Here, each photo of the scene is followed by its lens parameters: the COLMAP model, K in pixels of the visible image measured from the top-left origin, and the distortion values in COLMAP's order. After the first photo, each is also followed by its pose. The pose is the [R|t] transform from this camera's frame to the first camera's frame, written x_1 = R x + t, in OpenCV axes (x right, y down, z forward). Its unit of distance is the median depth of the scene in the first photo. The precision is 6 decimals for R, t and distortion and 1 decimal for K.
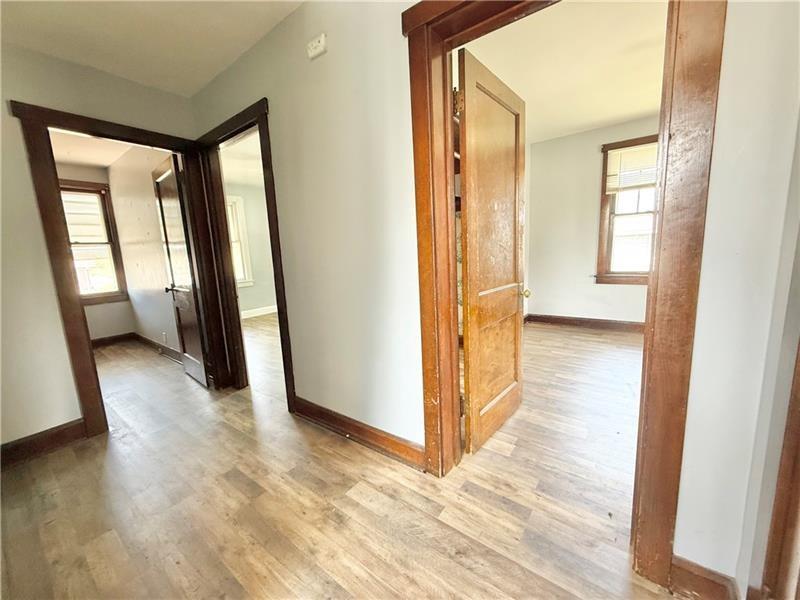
lens RADIAL K [[317.3, 0, 401.0], [0, 317.3, 304.8], [0, 0, 1]] dist [-0.003697, 0.000295]
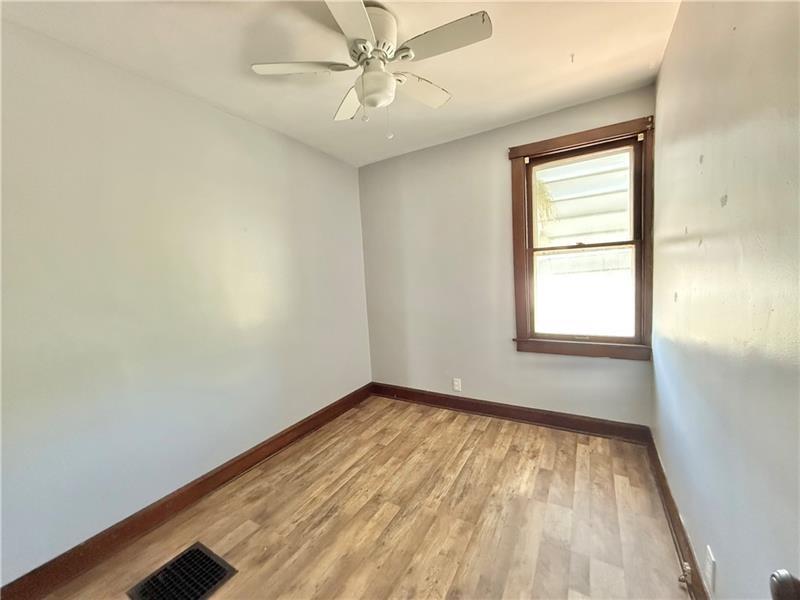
lens RADIAL K [[317.3, 0, 401.3], [0, 317.3, 300.4], [0, 0, 1]] dist [-0.003697, 0.000295]
pose [[0.114203, 0.119206, -0.986280, -0.459061], [-0.123295, 0.986800, 0.104993, -0.111606], [0.985777, 0.109613, 0.127393, 0.583348]]
